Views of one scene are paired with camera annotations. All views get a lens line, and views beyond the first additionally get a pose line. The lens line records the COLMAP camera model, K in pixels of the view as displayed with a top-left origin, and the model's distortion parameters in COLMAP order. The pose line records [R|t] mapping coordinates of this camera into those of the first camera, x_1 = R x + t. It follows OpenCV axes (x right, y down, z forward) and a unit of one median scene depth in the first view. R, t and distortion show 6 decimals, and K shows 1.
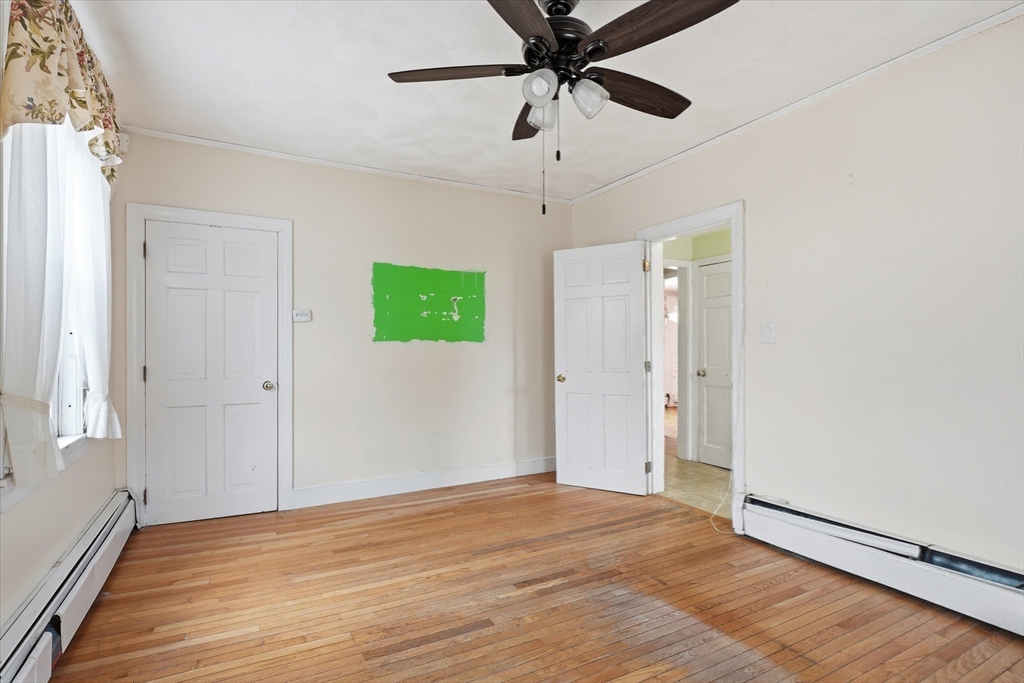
lens RADIAL K [[499.8, 0, 510.7], [0, 499.8, 346.0], [0, 0, 1]] dist [0.003472, -0.000245]
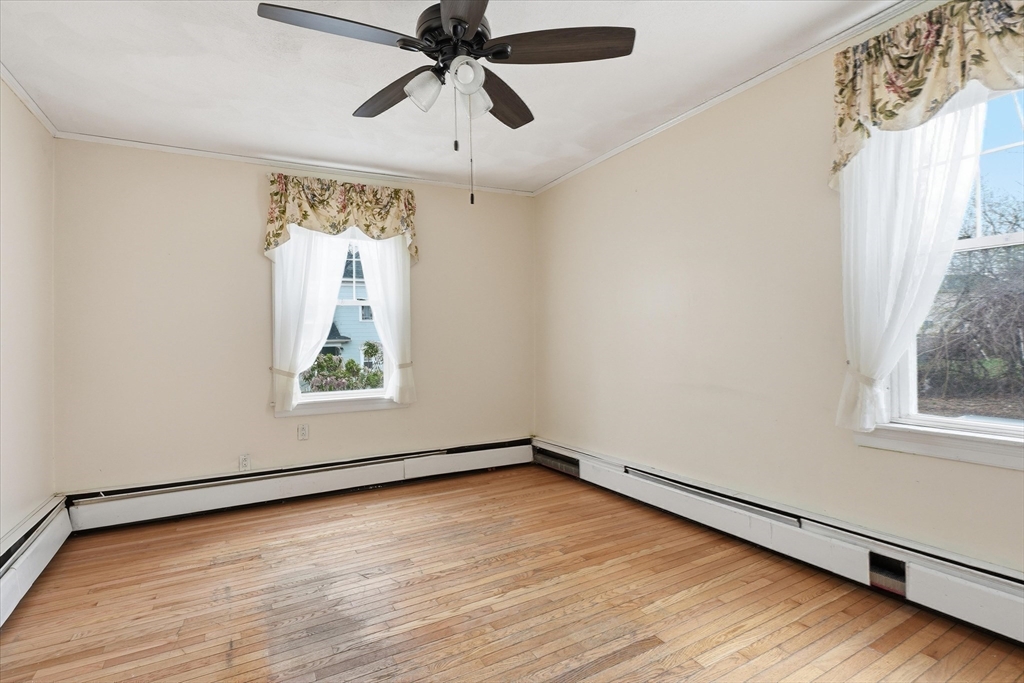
lens RADIAL K [[499.8, 0, 512.6], [0, 499.8, 342.0], [0, 0, 1]] dist [0.003472, -0.000245]
pose [[-0.999524, 0.022098, -0.021511, 0.014738], [0.022443, 0.999621, -0.015946, 0.022551], [0.021150, -0.016422, -0.999641, 1.977003]]
